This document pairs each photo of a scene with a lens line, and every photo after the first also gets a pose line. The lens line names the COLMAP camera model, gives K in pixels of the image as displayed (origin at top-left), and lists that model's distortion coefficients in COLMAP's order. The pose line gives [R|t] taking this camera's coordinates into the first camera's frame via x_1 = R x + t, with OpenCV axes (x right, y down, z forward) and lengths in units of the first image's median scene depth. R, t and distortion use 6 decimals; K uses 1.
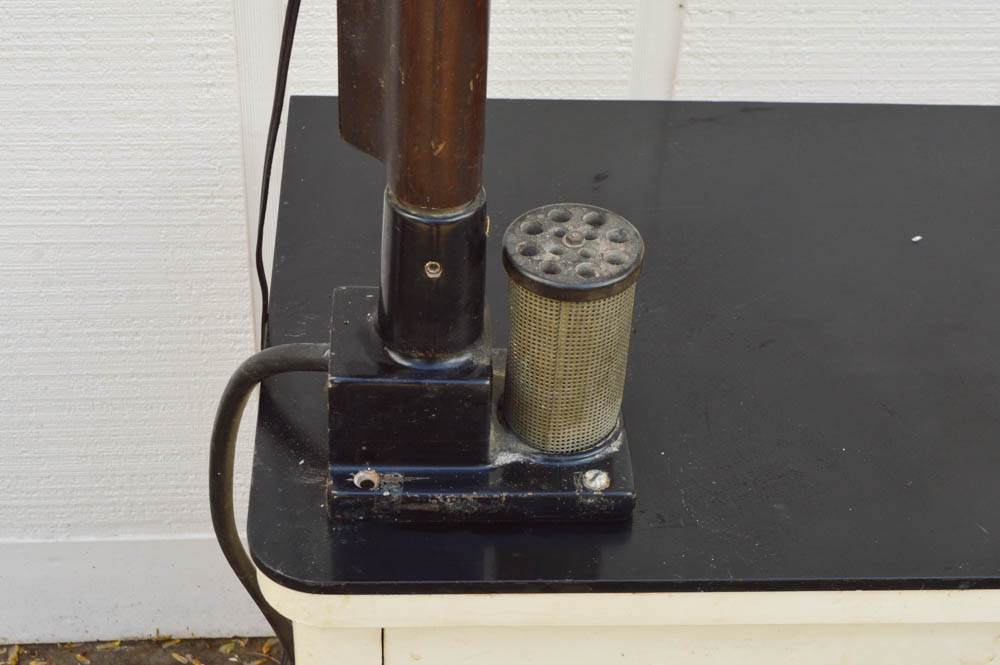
lens RADIAL K [[1487.3, 0, 495.3], [0, 1487.3, 337.4], [0, 0, 1]] dist [-0.024647, 0.000000]
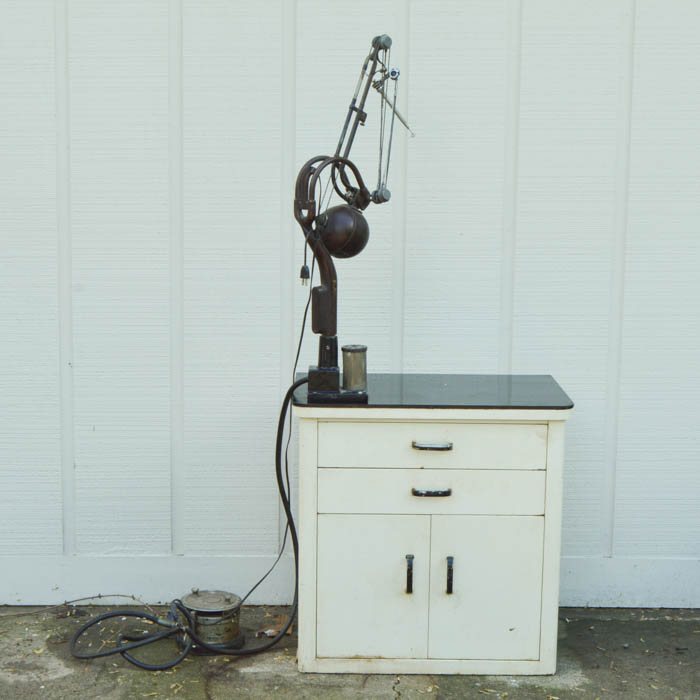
lens RADIAL K [[1471.8, 0, 359.1], [0, 1471.8, 374.3], [0, 0, 1]] dist [0.001350, 0.000000]
pose [[0.998548, -0.025675, -0.047351, 0.294804], [-0.000765, 0.872238, -0.489080, 2.428035], [0.053858, 0.488407, 0.870953, -3.317111]]
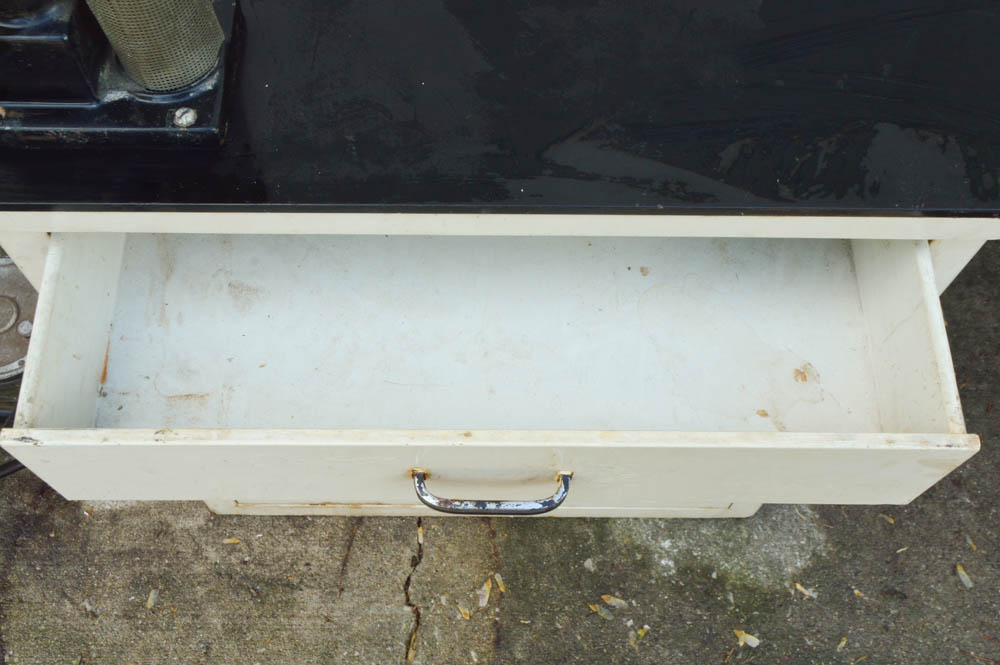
lens RADIAL K [[1059.8, 0, 493.5], [0, 1059.8, 350.7], [0, 0, 1]] dist [-0.009824, 0.000000]
pose [[0.998360, 0.031827, -0.047576, 0.351097], [-0.008249, 0.902481, 0.430650, -0.100337], [0.056642, -0.429552, 0.901264, 0.158777]]
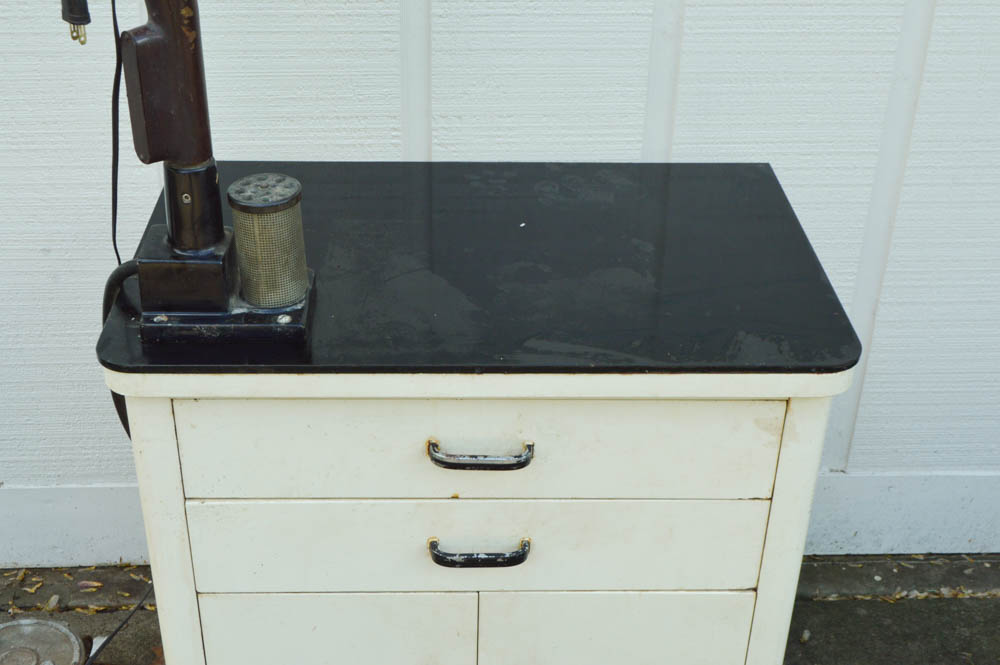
lens RADIAL K [[1334.5, 0, 495.4], [0, 1334.5, 340.7], [0, 0, 1]] dist [-0.022662, 0.000000]
pose [[0.999417, -0.010256, -0.032557, 0.374666], [0.005739, 0.990705, -0.135904, 0.340049], [0.033648, 0.135638, 0.990187, -0.623711]]
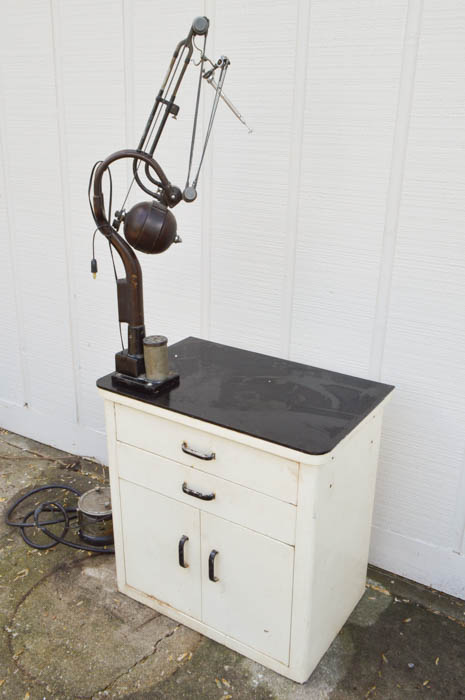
lens RADIAL K [[644.2, 0, 271.9], [0, 644.2, 350.9], [0, 0, 1]] dist [0.002858, 0.000000]
pose [[0.833895, 0.178010, -0.522428, 1.579641], [-0.342351, 0.909286, -0.236632, 0.373552], [0.432913, 0.376181, 0.819191, -0.739771]]
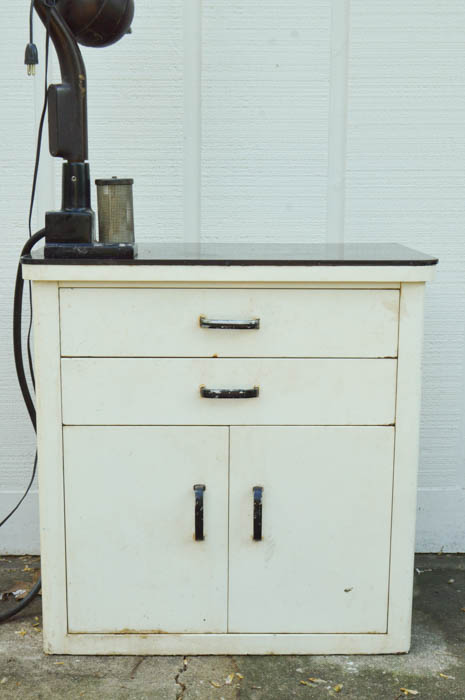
lens RADIAL K [[1114.2, 0, 236.5], [0, 1114.2, 398.4], [0, 0, 1]] dist [-0.017071, 0.000000]
pose [[0.998885, -0.032492, -0.034240, 0.395347], [0.012984, 0.886529, -0.462490, 1.552436], [0.045382, 0.461530, 0.885963, -1.071532]]
